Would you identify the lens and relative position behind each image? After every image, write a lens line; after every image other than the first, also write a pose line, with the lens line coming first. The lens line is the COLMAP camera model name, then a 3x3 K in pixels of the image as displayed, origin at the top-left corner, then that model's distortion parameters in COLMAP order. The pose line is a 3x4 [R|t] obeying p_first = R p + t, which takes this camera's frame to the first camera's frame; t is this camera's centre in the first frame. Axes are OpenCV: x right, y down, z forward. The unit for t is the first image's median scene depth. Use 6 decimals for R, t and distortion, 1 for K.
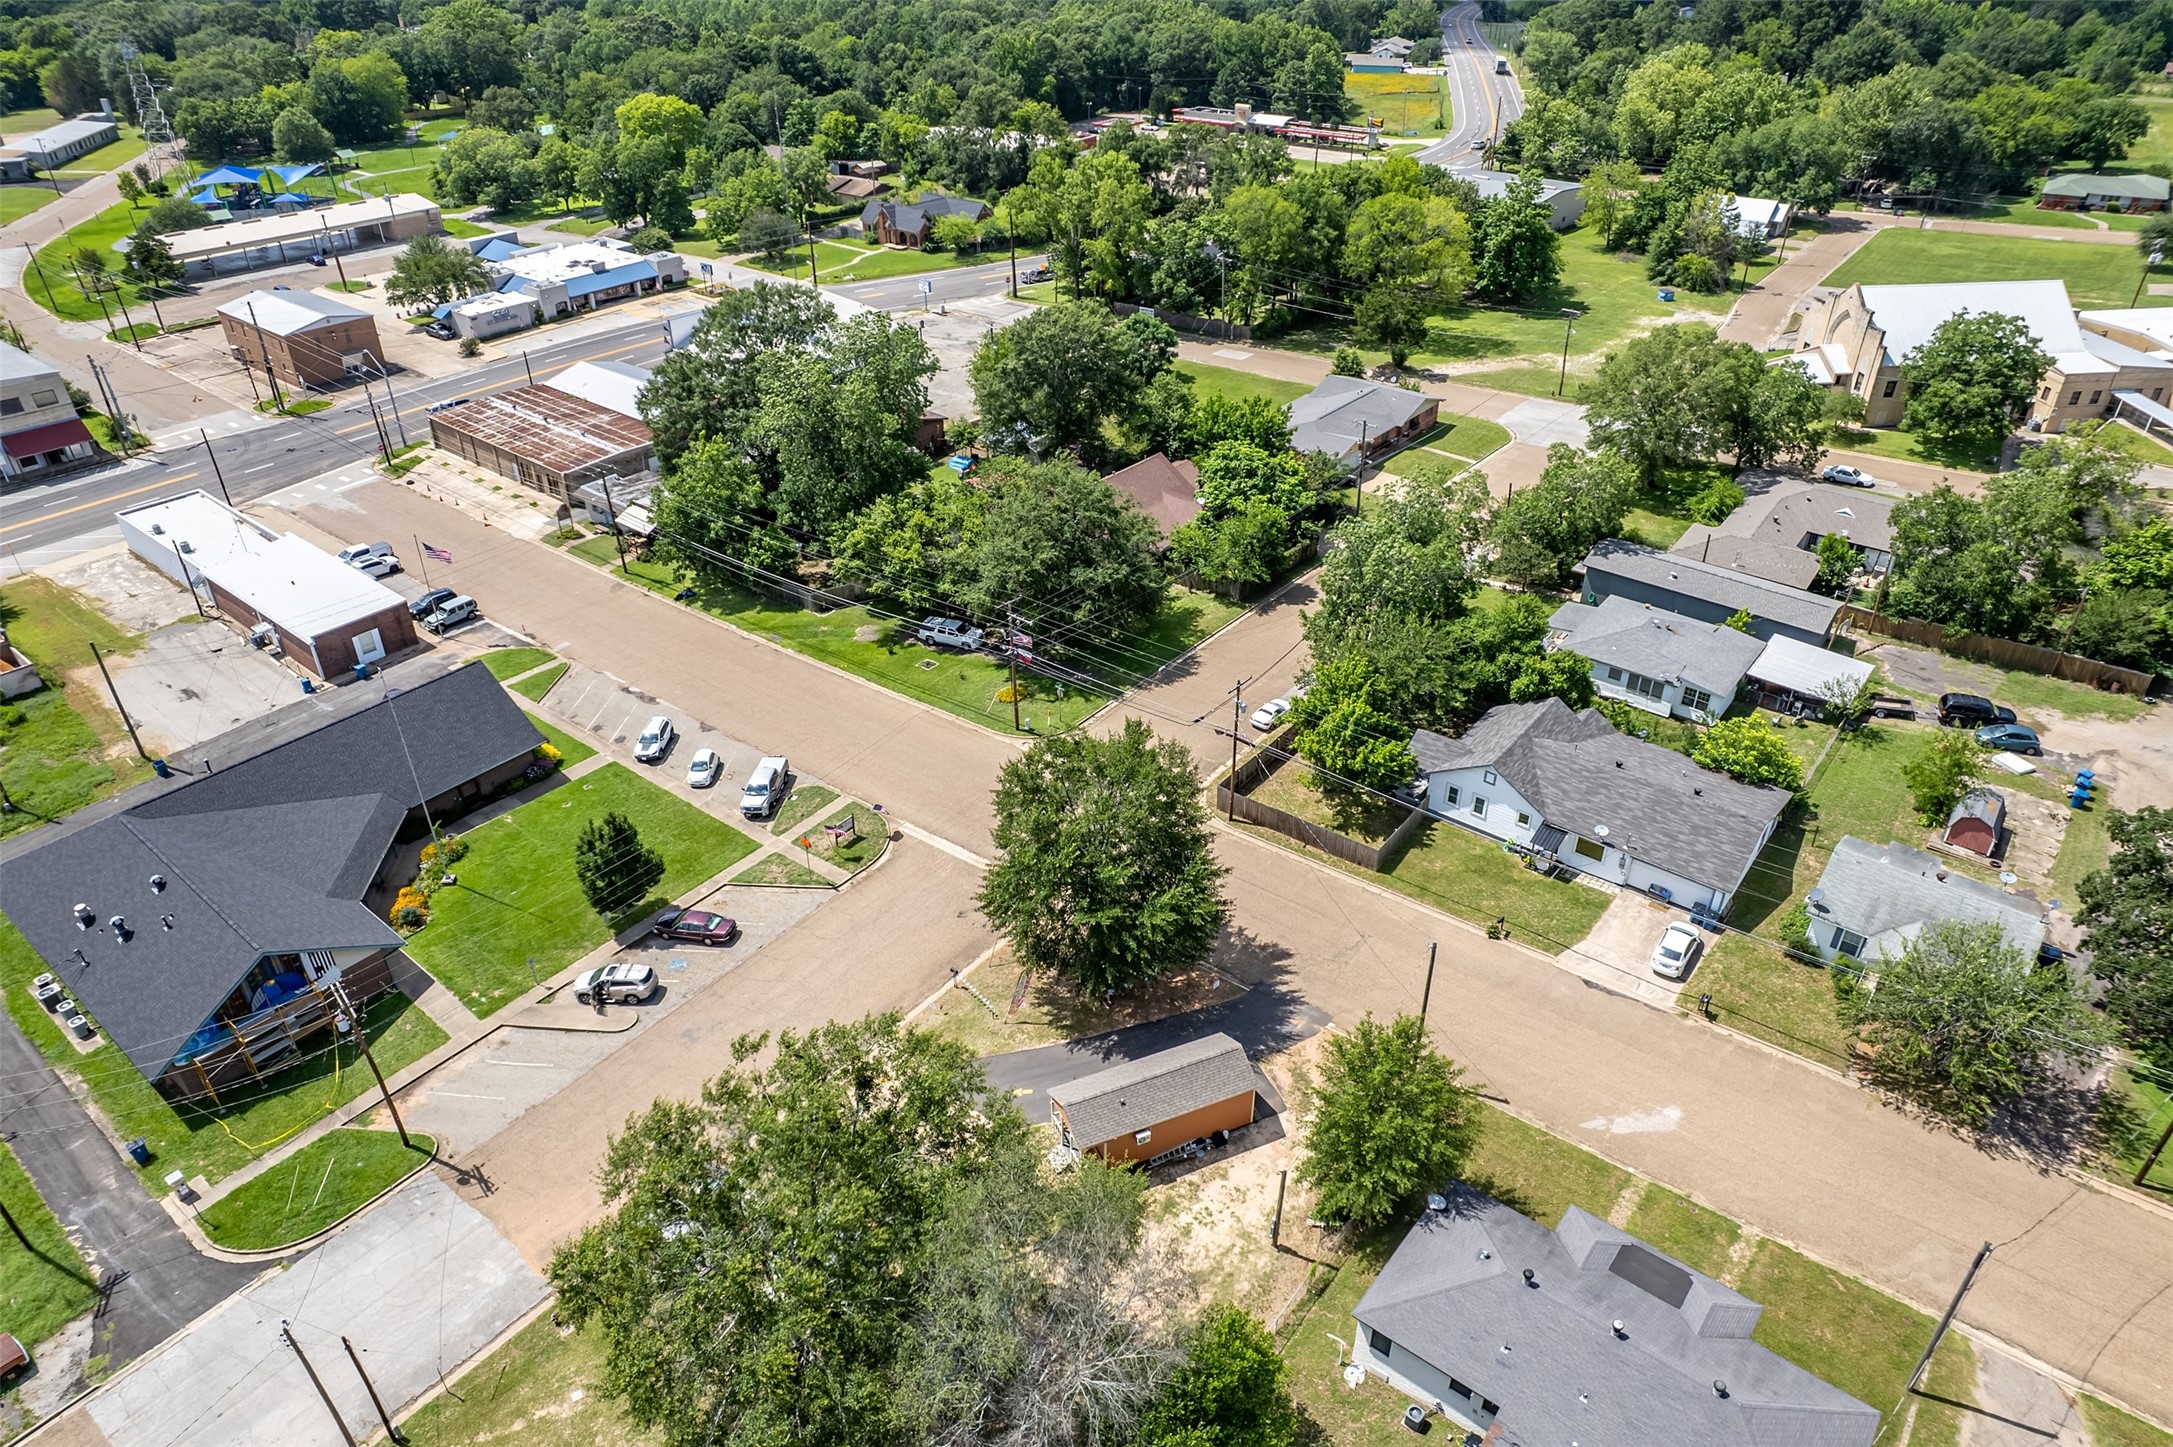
lens RADIAL K [[1384.7, 0, 1086.5], [0, 1384.7, 723.5], [0, 0, 1]] dist [-0.066957, 0.060611]
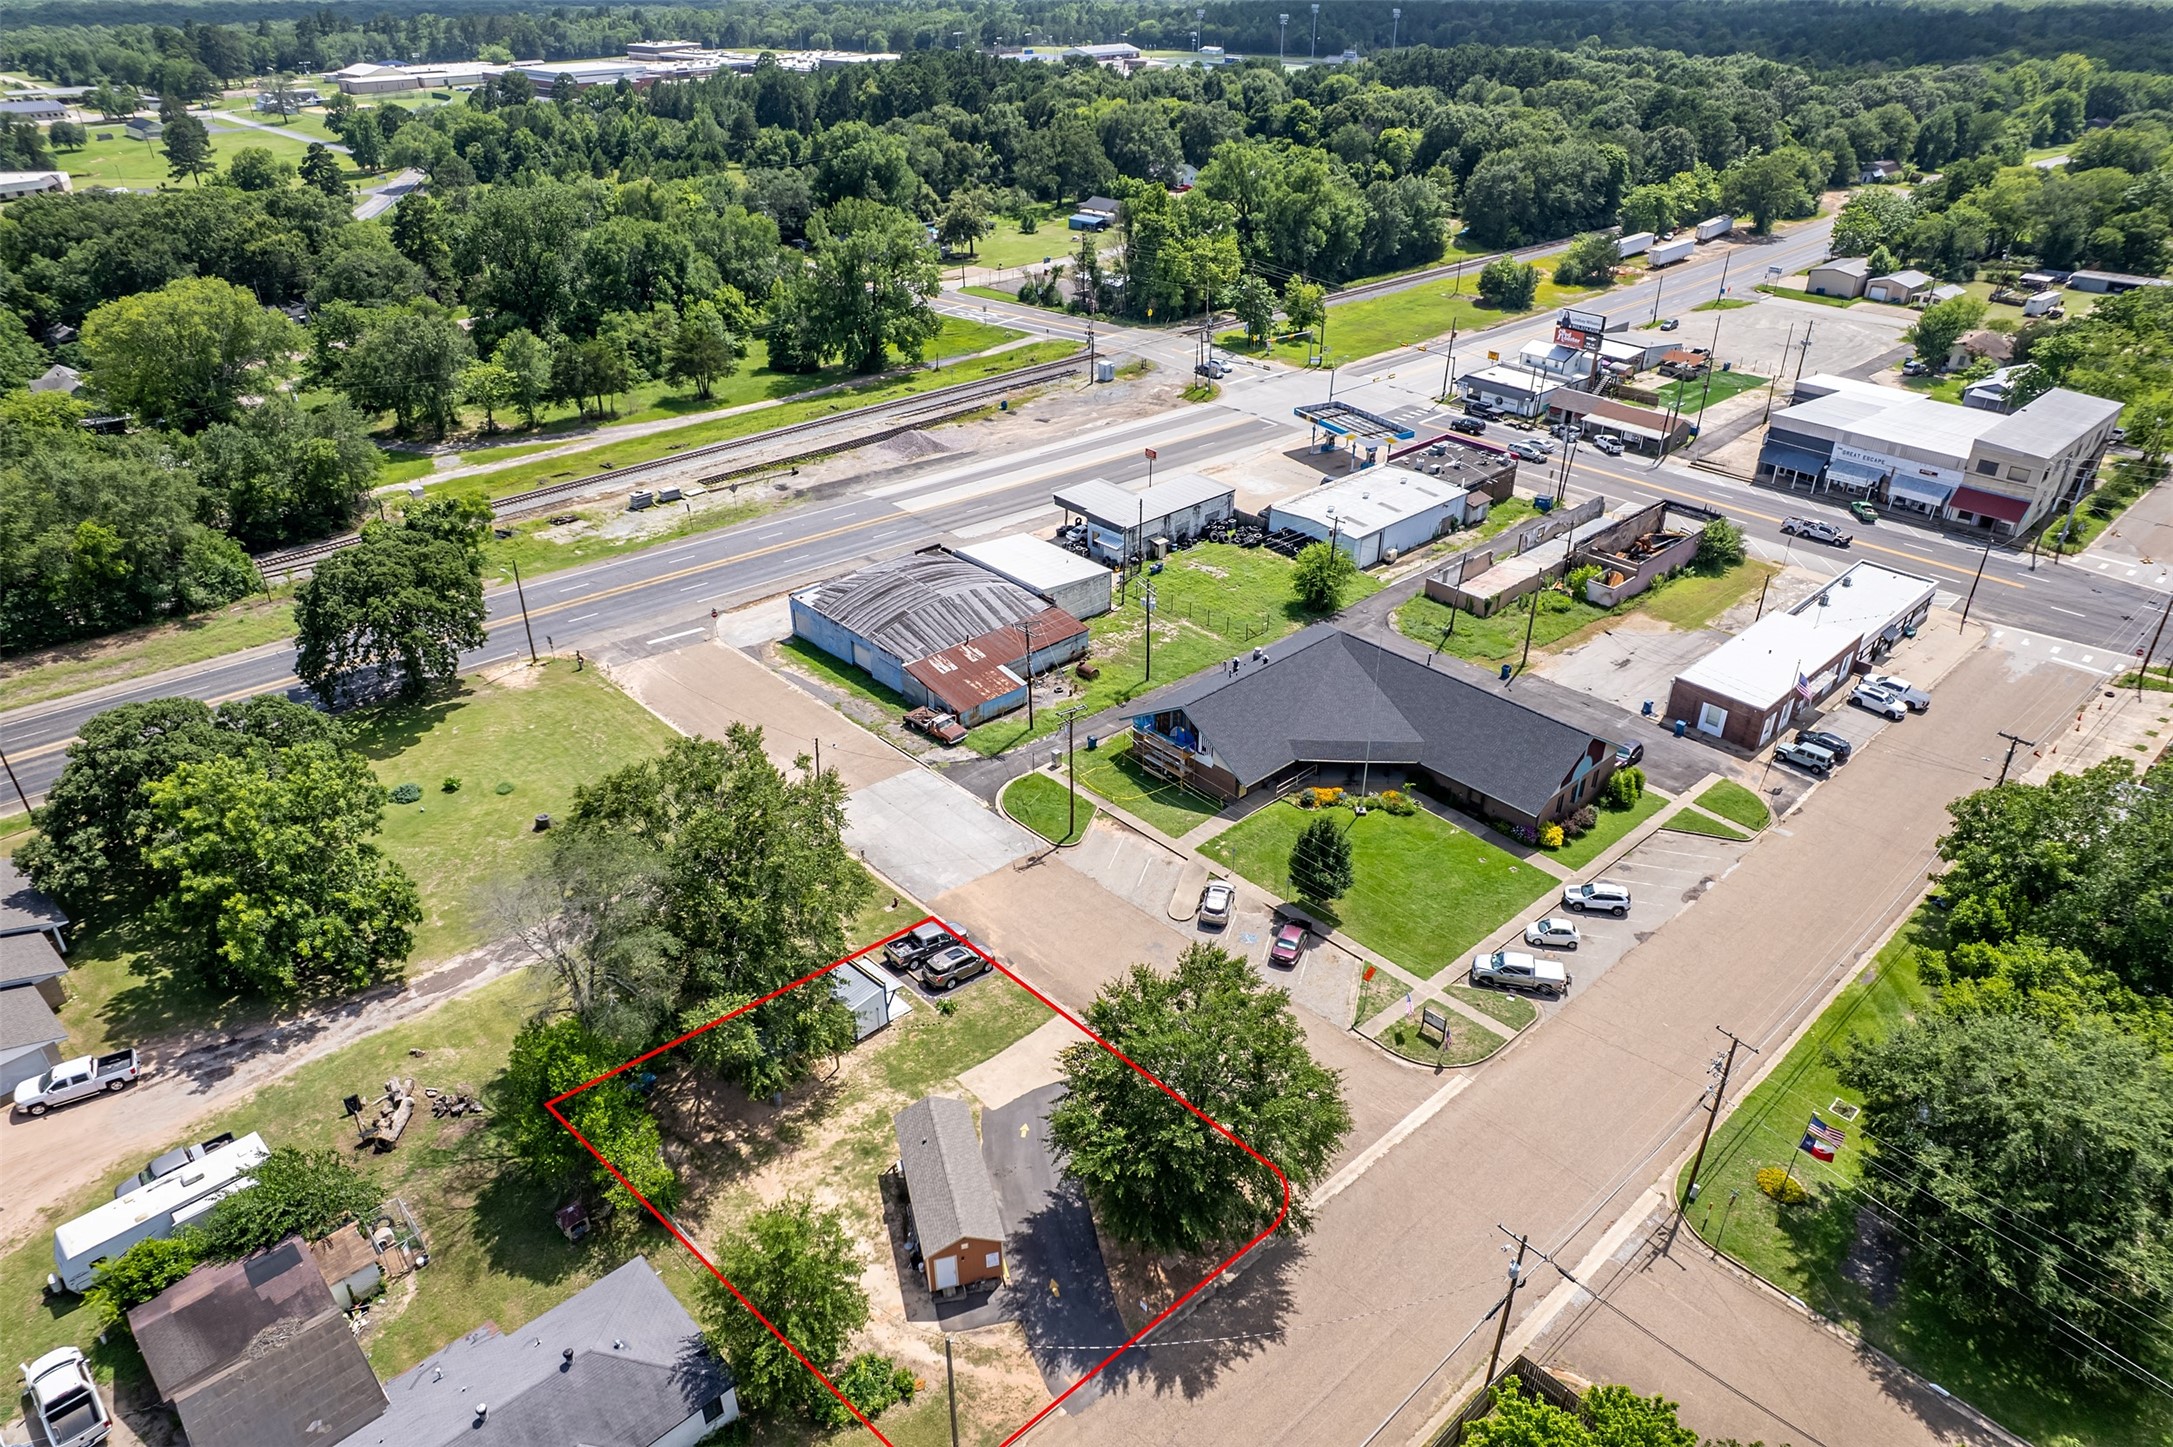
lens RADIAL K [[1384.7, 0, 1086.5], [0, 1384.7, 723.5], [0, 0, 1]] dist [-0.066957, 0.060611]
pose [[-0.134707, 0.496473, -0.857536, 0.502107], [-0.534658, 0.692215, 0.484747, -0.351990], [0.834263, 0.523787, 0.172197, 0.488615]]
